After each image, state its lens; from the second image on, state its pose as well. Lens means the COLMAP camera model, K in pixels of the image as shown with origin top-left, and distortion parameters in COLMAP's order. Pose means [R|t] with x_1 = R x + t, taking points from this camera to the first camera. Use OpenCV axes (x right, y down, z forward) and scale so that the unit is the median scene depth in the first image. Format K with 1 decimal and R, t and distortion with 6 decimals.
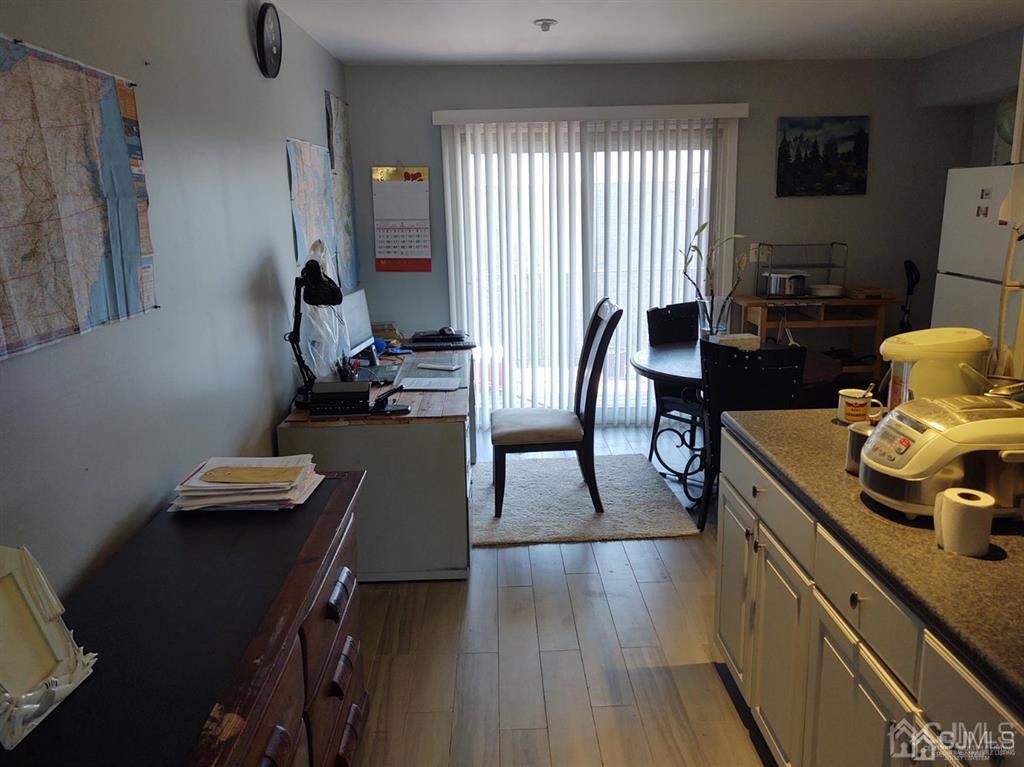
lens RADIAL K [[774.1, 0, 513.2], [0, 774.1, 373.8], [0, 0, 1]] dist [0.047927, -0.111291]
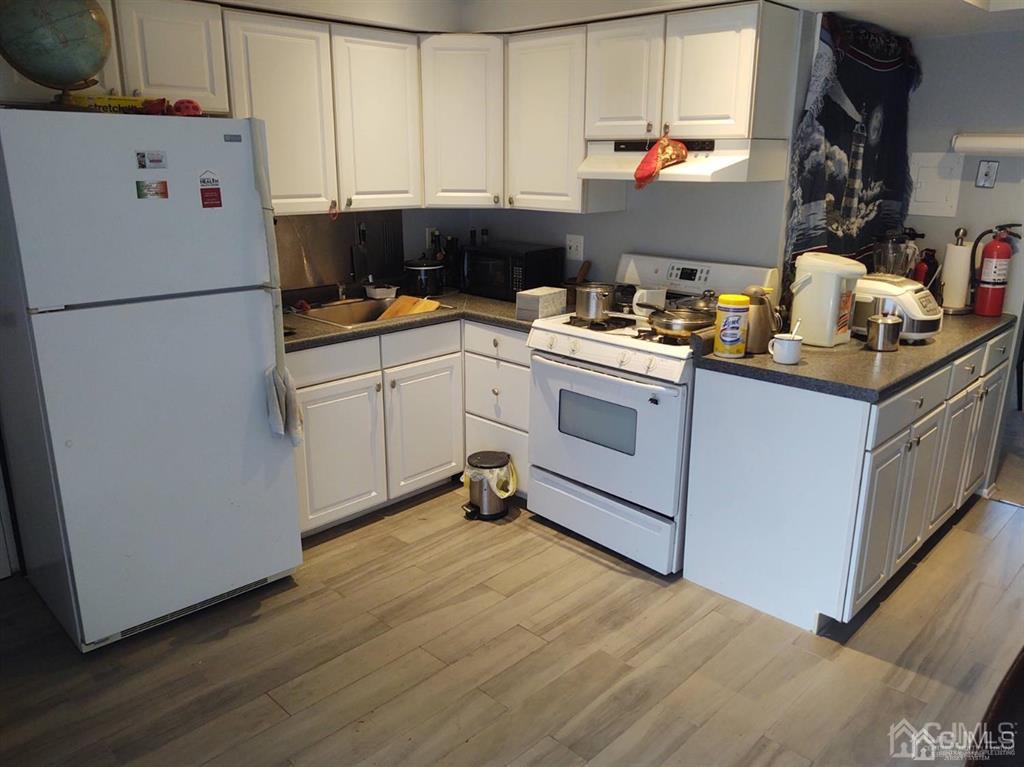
lens RADIAL K [[783.8, 0, 513.7], [0, 783.8, 376.0], [0, 0, 1]] dist [0.071801, -0.121273]
pose [[-0.700807, -0.179539, 0.690388, -0.045065], [0.162319, 0.902287, 0.399413, -0.229817], [-0.694638, 0.391975, -0.603186, 1.014680]]
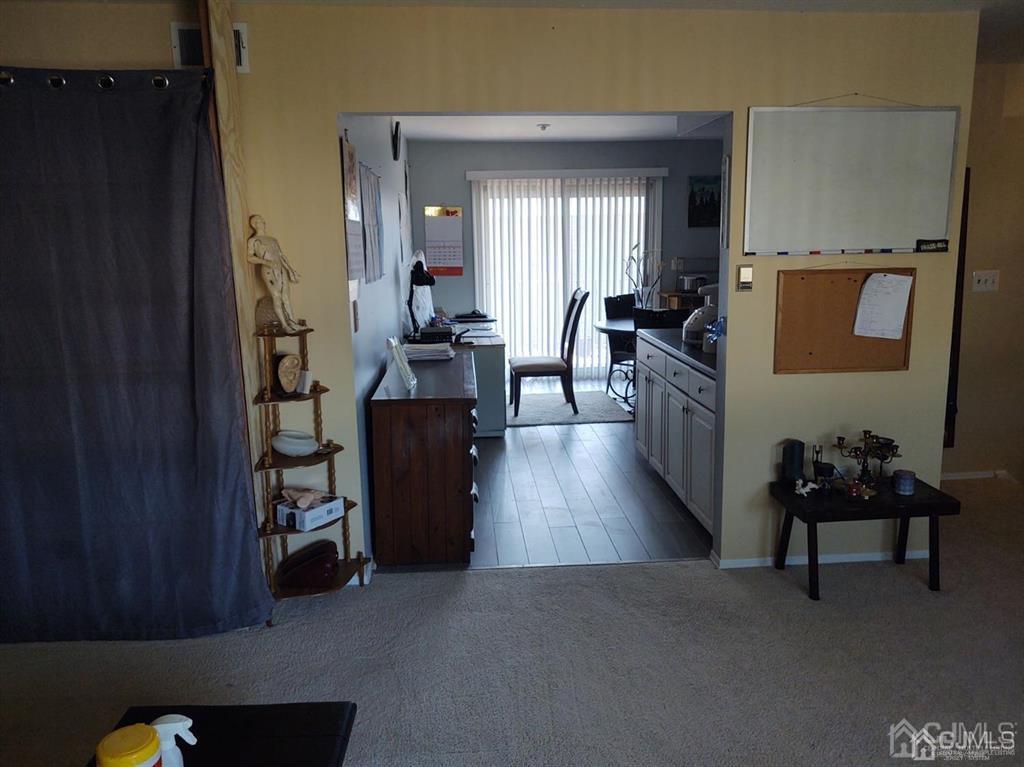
lens RADIAL K [[783.8, 0, 513.7], [0, 783.8, 376.0], [0, 0, 1]] dist [0.071801, -0.121273]
pose [[0.999049, -0.003602, 0.043445, -0.082795], [0.005160, 0.999345, -0.035805, 0.133275], [-0.043288, 0.035995, 0.998414, -0.586056]]
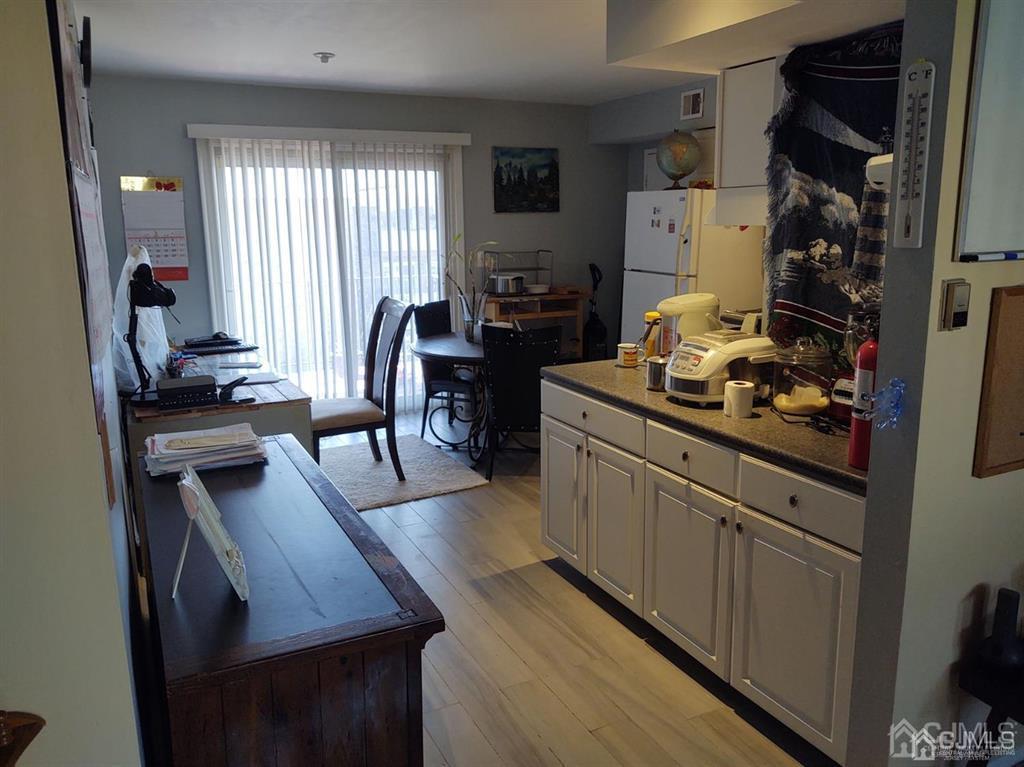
lens RADIAL K [[775.2, 0, 512.5], [0, 775.2, 375.8], [0, 0, 1]] dist [0.083941, -0.227912]
pose [[0.902085, -0.075461, 0.424910, -0.187574], [0.084276, 0.996441, -0.001958, 0.033168], [-0.423250, 0.037576, 0.905233, -0.106519]]
